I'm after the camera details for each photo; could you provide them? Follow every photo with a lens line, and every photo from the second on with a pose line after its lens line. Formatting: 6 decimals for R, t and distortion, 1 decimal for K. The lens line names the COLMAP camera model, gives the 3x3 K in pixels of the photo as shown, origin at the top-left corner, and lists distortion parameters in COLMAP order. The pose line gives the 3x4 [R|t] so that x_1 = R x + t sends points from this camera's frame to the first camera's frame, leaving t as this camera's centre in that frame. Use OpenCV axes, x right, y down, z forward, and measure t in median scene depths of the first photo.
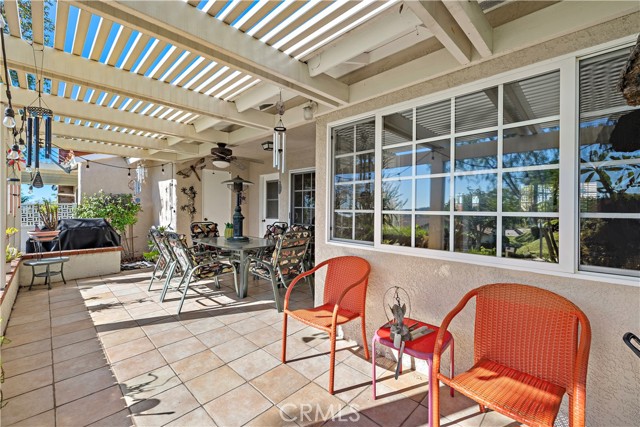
lens RADIAL K [[272.6, 0, 320.1], [0, 272.6, 210.2], [0, 0, 1]] dist [0.001877, -0.000247]
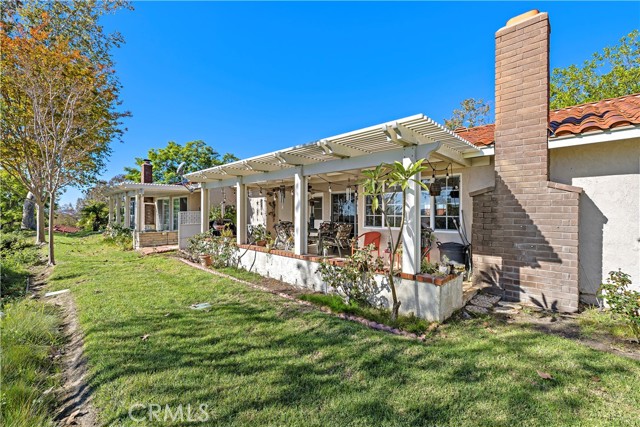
lens RADIAL K [[272.6, 0, 320.1], [0, 272.6, 210.2], [0, 0, 1]] dist [0.001877, -0.000247]
pose [[0.999996, -0.000304, 0.002772, -0.383144], [0.000353, 0.999847, -0.017481, -0.000179], [-0.002766, 0.017482, 0.999843, -1.552841]]
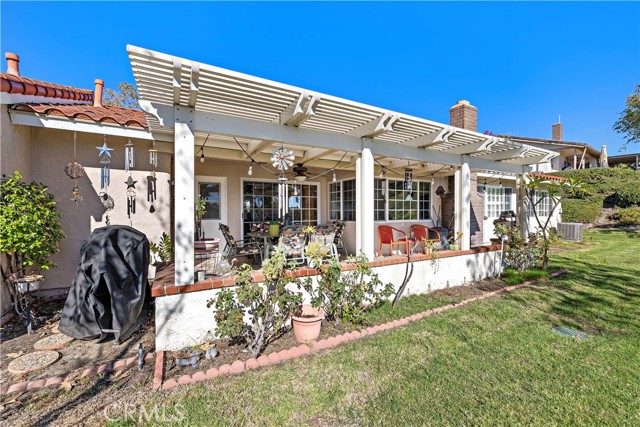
lens RADIAL K [[272.6, 0, 320.1], [0, 272.6, 210.2], [0, 0, 1]] dist [0.001877, -0.000247]
pose [[0.266787, -0.004015, 0.963747, -2.471943], [0.013044, 0.999915, 0.000555, -0.000588], [-0.963667, 0.012423, 0.266817, 0.761687]]
